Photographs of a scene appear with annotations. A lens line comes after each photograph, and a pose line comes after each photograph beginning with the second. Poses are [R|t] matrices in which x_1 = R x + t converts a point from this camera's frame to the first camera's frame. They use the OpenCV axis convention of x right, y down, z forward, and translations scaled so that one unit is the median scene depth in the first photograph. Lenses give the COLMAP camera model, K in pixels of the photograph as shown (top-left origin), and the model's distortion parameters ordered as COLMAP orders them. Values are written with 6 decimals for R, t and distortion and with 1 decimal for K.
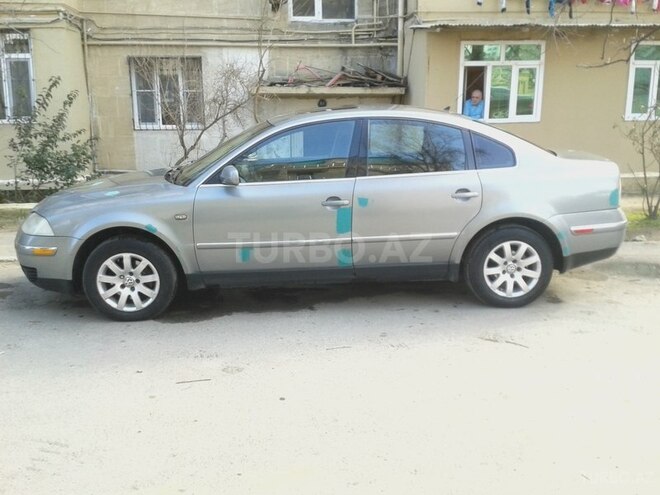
lens RADIAL K [[659.5, 0, 329.2], [0, 659.5, 249.0], [0, 0, 1]] dist [0.005344, 0.000000]
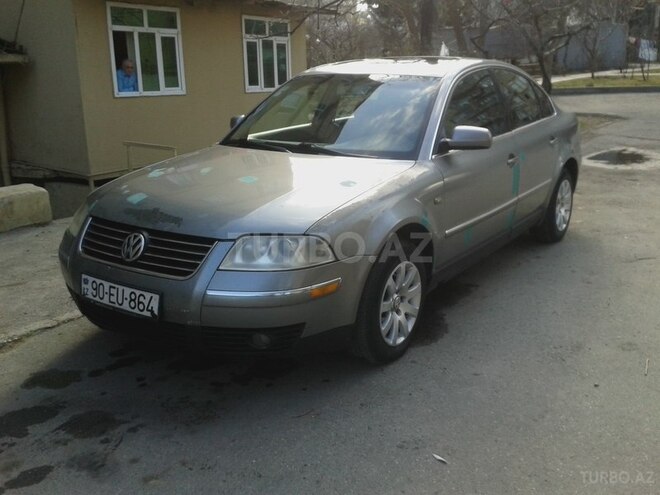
lens RADIAL K [[659.5, 0, 353.4], [0, 659.5, 249.6], [0, 0, 1]] dist [0.005344, 0.000000]
pose [[0.610599, -0.200001, 0.766269, -0.670216], [0.180214, 0.977290, 0.111476, -0.072510], [-0.771163, 0.070025, 0.632775, 0.461754]]
